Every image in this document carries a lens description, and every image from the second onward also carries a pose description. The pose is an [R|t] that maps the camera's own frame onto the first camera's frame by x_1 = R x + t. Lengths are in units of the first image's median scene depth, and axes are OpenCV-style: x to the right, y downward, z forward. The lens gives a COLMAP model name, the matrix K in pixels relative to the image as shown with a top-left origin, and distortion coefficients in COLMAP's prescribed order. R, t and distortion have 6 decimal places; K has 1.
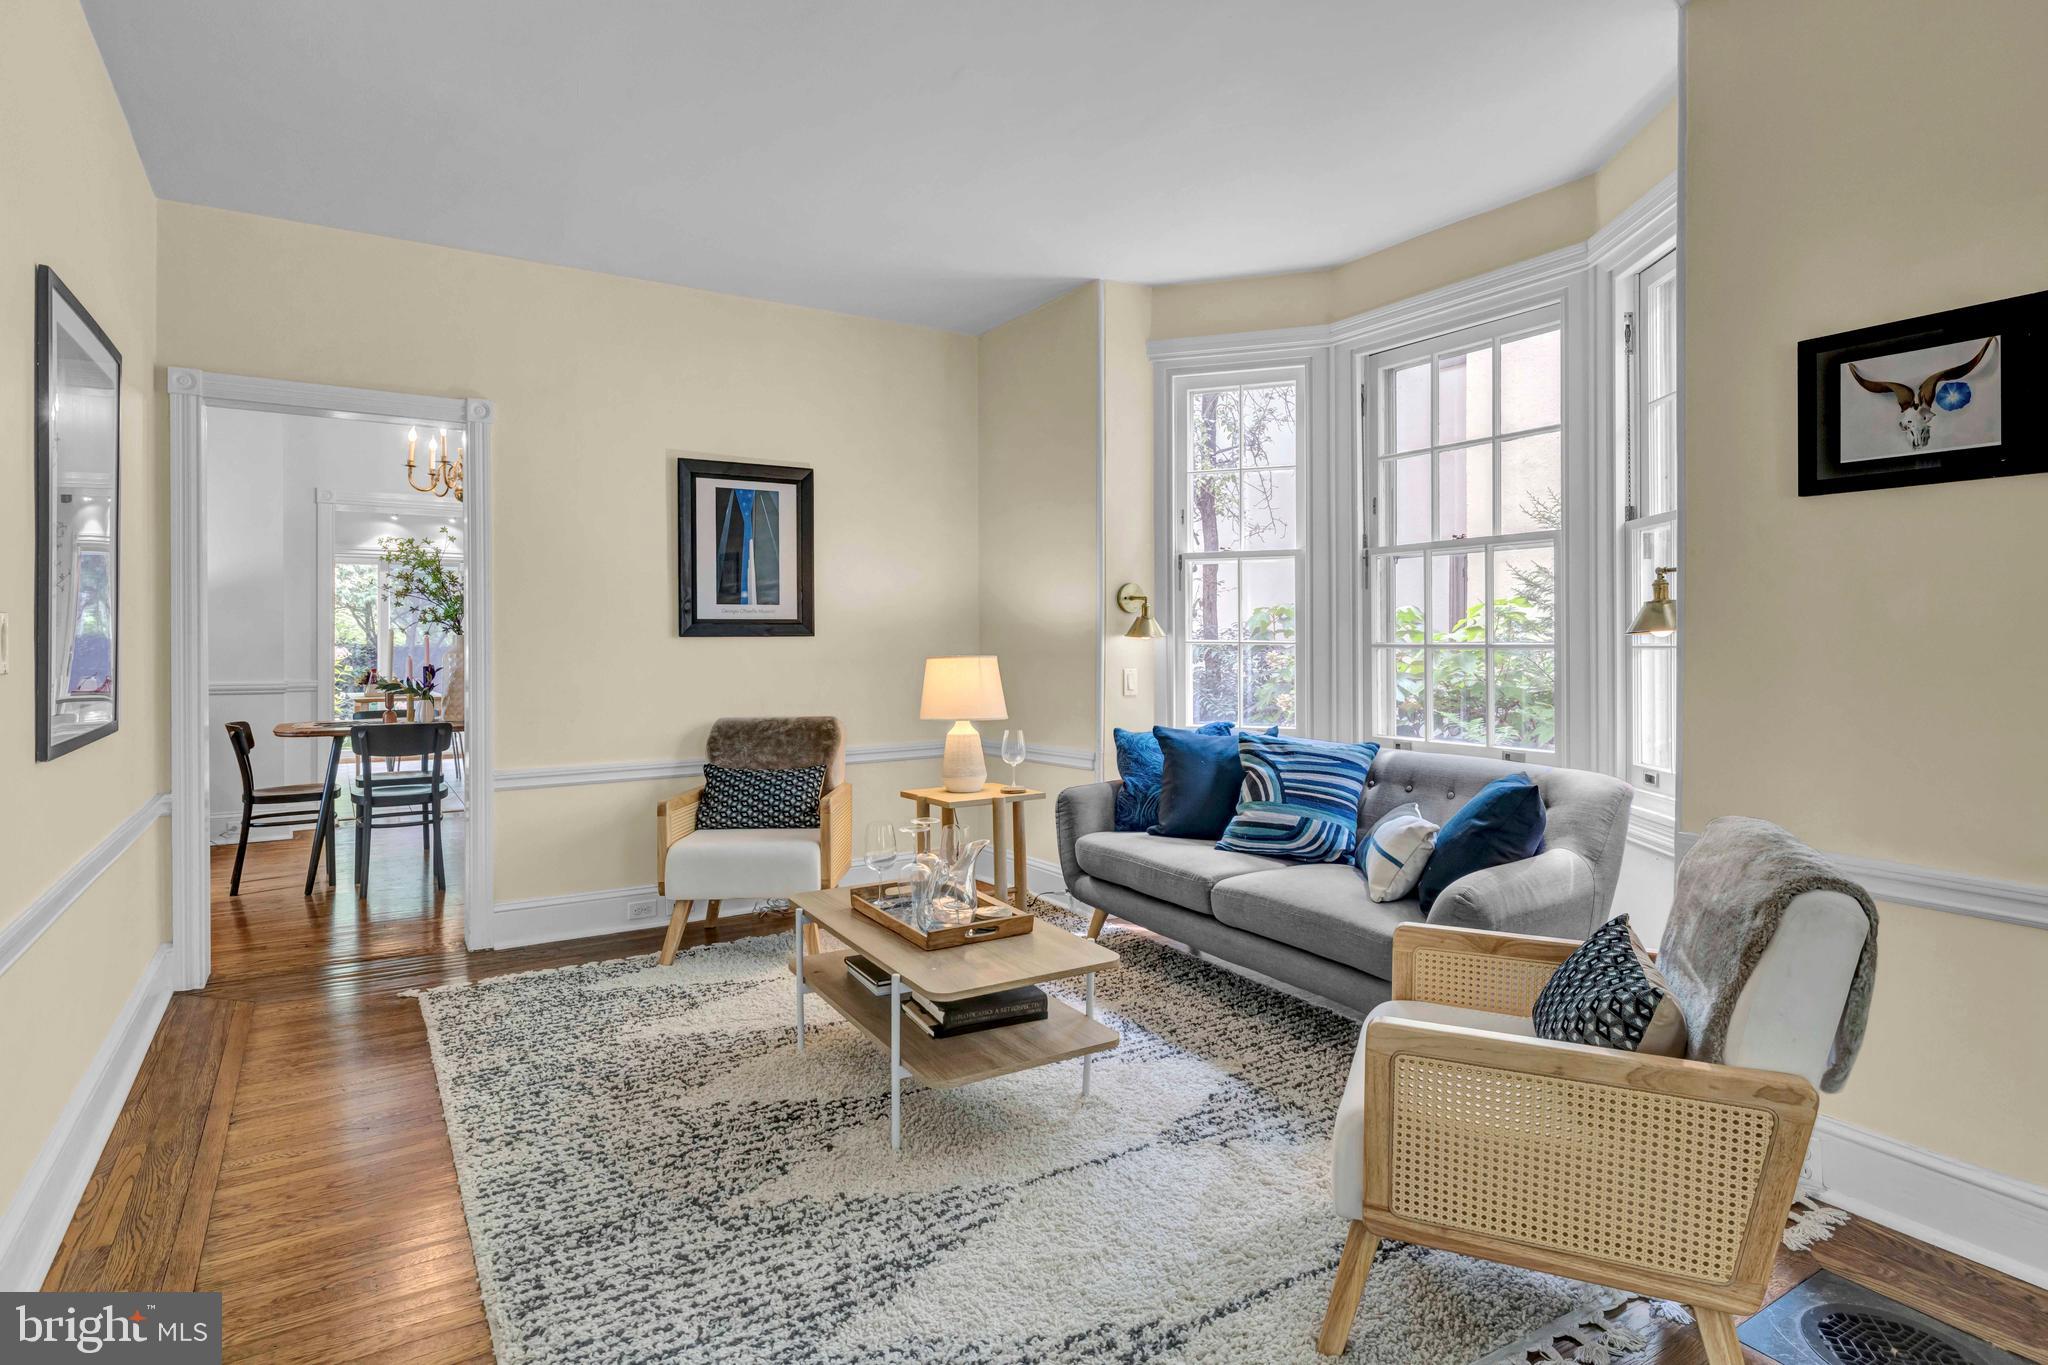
lens RADIAL K [[1085.3, 0, 1016.6], [0, 1085.3, 645.2], [0, 0, 1]] dist [-0.000013, -0.000788]
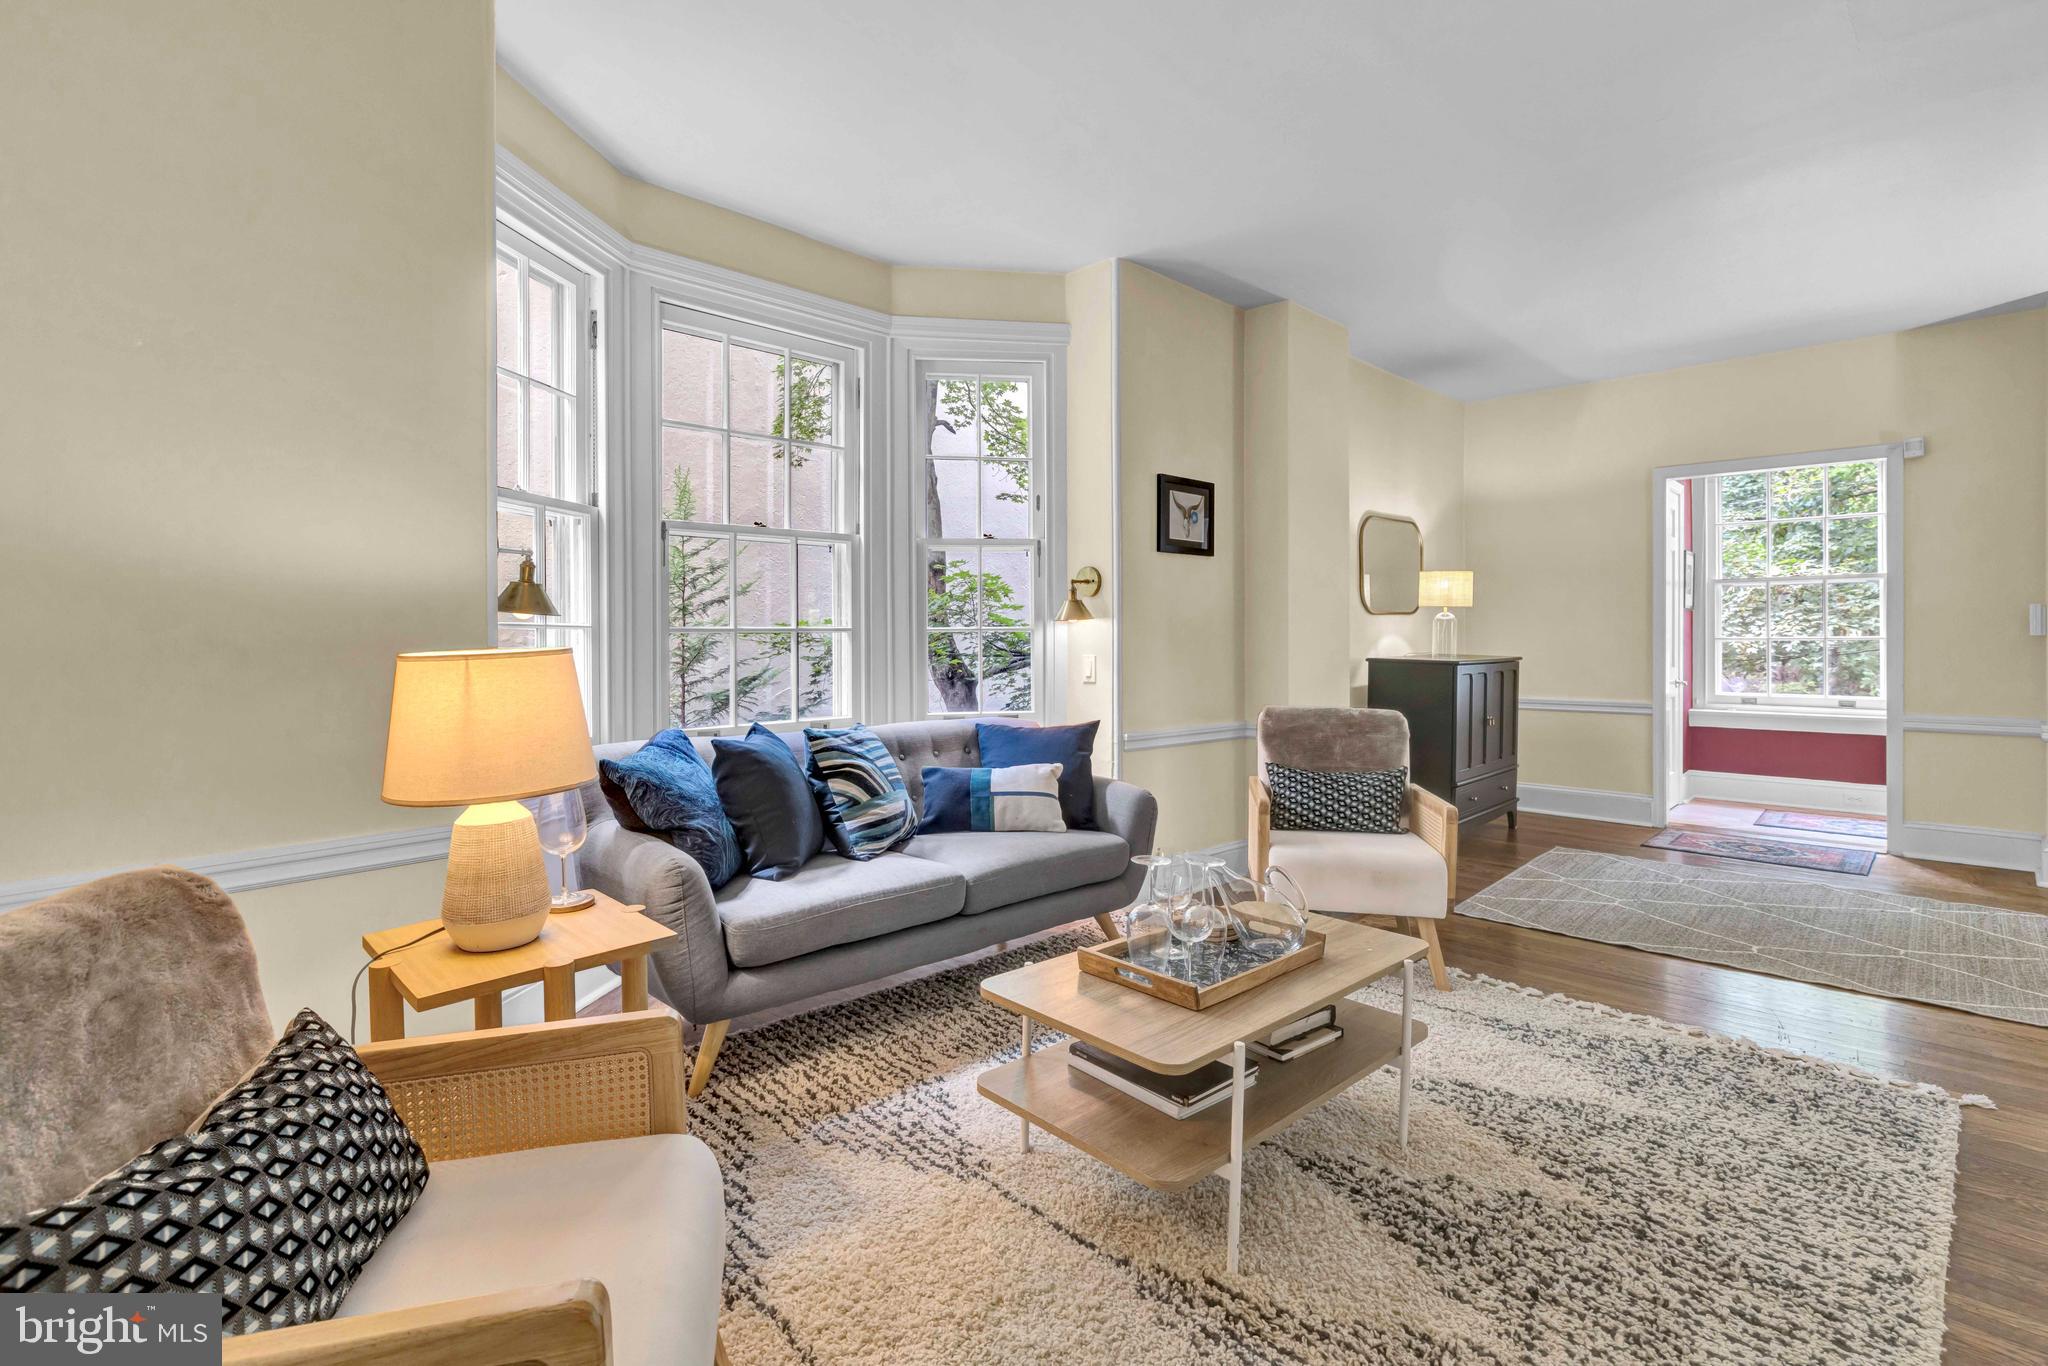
lens RADIAL K [[964.5, 0, 1030.3], [0, 964.5, 636.1], [0, 0, 1]] dist [0.001286, -0.000038]
pose [[-0.225303, -0.001600, 0.974287, -0.529014], [0.007625, 0.999965, 0.003406, 0.004955], [-0.974259, 0.008197, -0.225283, 0.917881]]
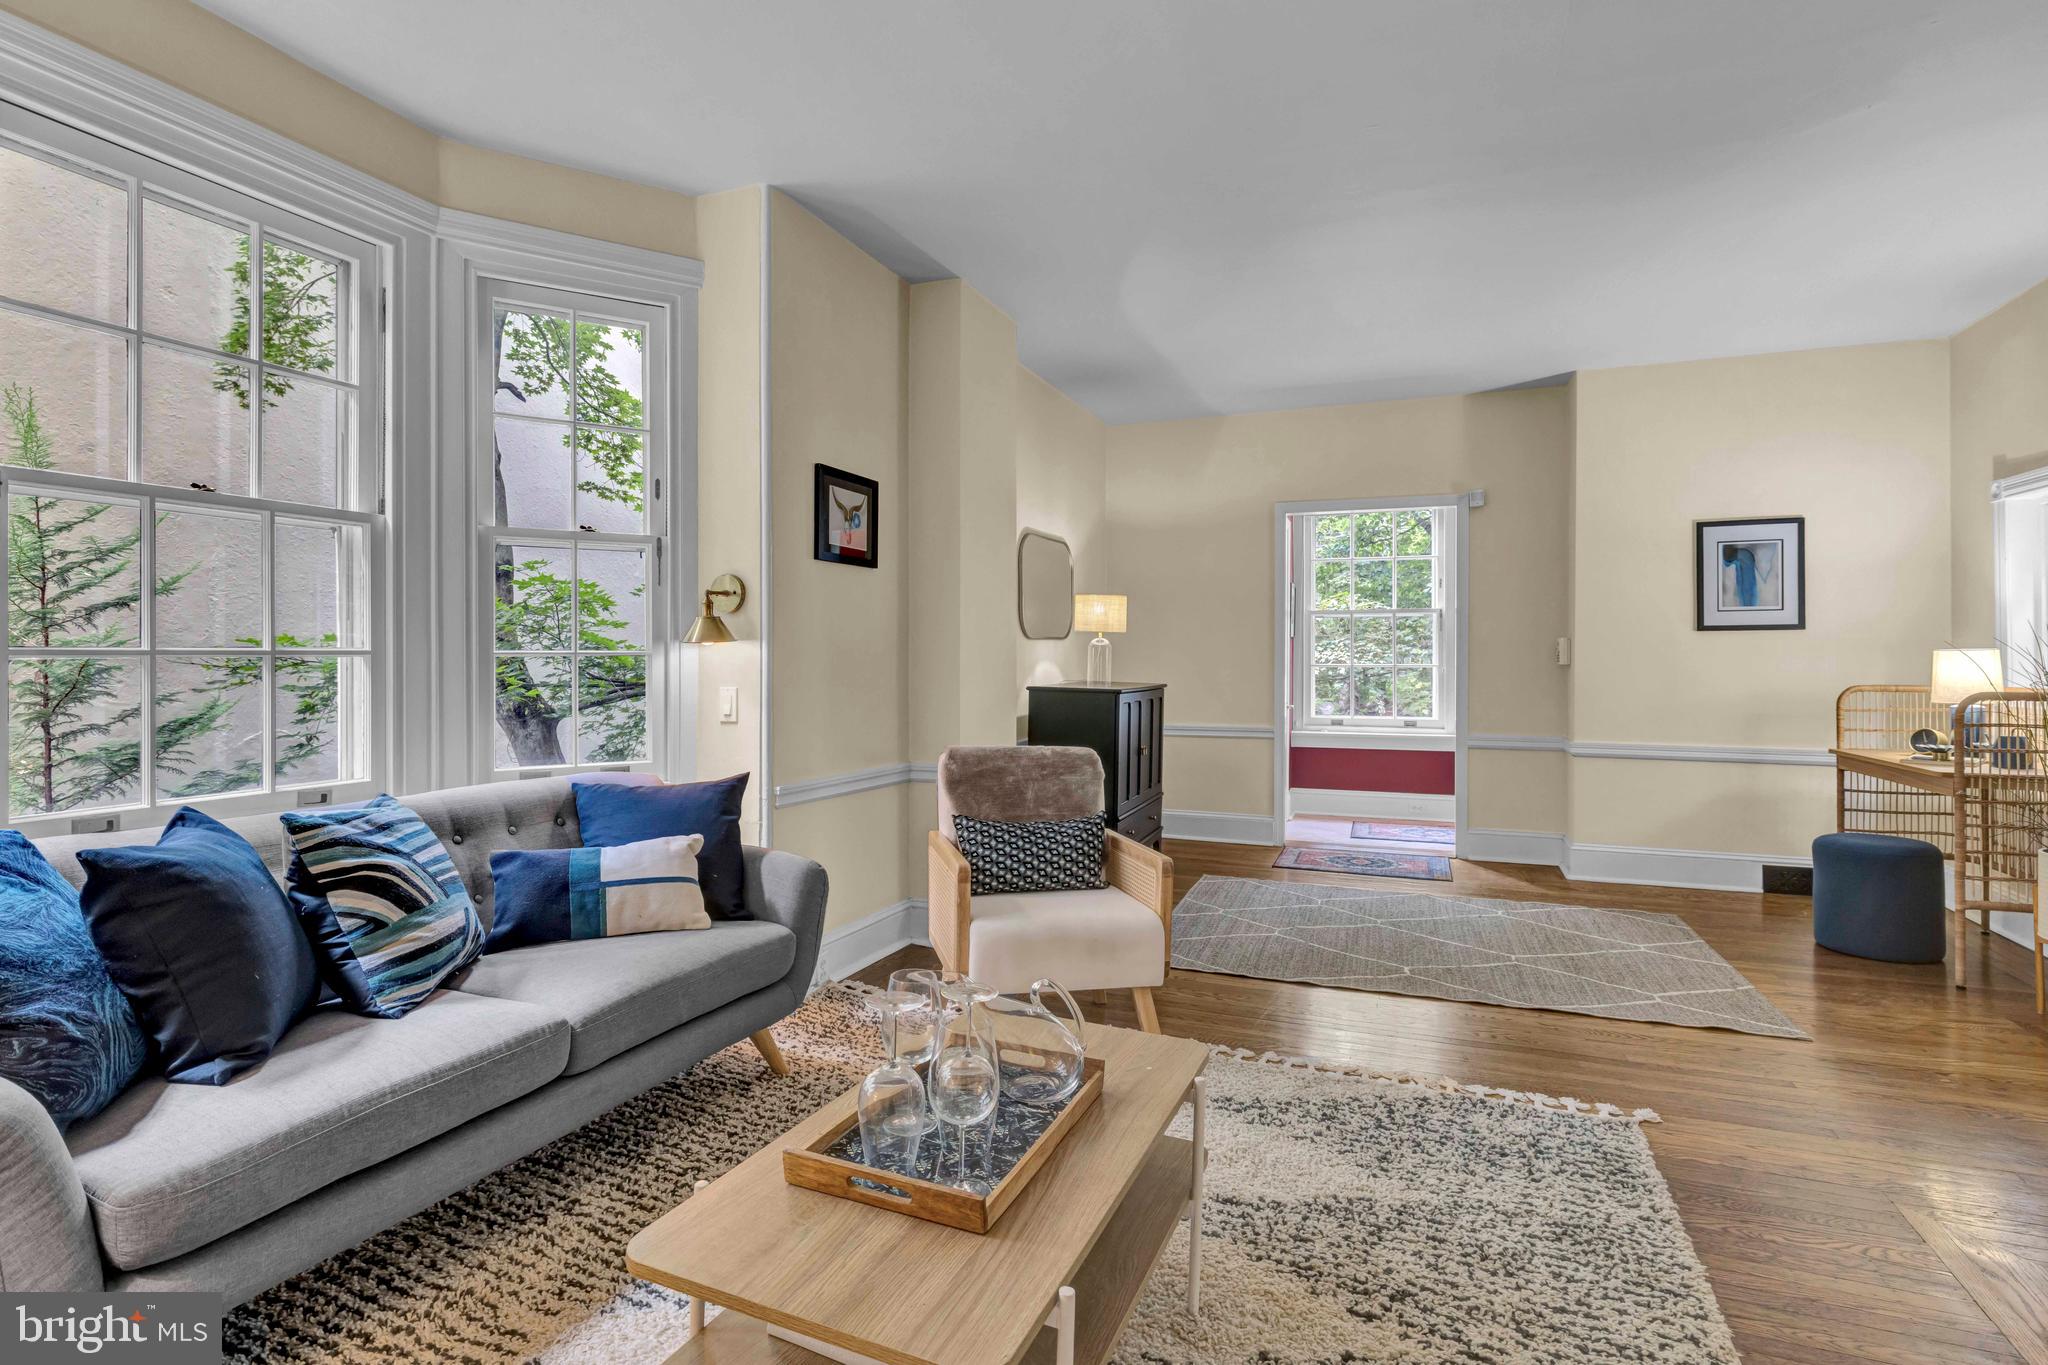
lens RADIAL K [[993.4, 0, 1026.6], [0, 993.4, 661.8], [0, 0, 1]] dist [0.002516, 0.000901]
pose [[-0.589817, -0.007226, 0.807505, -0.366408], [0.000315, 0.999958, 0.009179, 0.000730], [-0.807537, 0.005668, -0.589790, 0.913521]]
